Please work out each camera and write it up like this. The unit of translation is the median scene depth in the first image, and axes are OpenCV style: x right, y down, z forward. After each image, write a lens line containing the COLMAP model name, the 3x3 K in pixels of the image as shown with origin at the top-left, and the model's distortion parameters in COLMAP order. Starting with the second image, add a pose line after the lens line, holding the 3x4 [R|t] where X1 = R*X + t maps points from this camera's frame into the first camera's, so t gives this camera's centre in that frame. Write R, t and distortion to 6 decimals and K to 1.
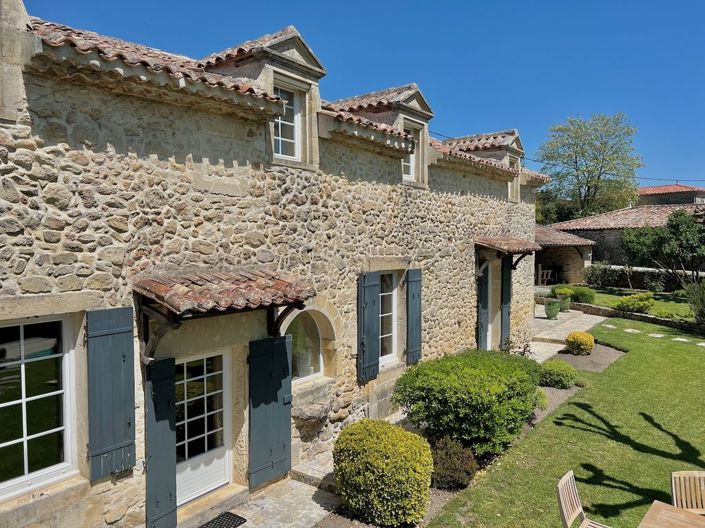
lens RADIAL K [[535.7, 0, 350.7], [0, 535.7, 263.2], [0, 0, 1]] dist [0.025359, -0.011224]
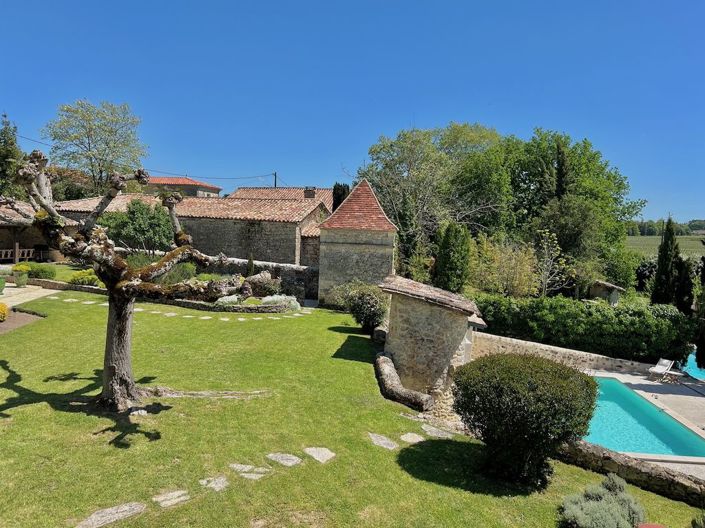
lens RADIAL K [[535.7, 0, 350.7], [0, 535.7, 263.2], [0, 0, 1]] dist [0.025359, -0.011224]
pose [[0.709456, -0.006421, 0.704721, 0.106191], [-0.017167, 0.999504, 0.026389, 0.003601], [-0.704541, -0.030820, 0.708994, -0.196622]]
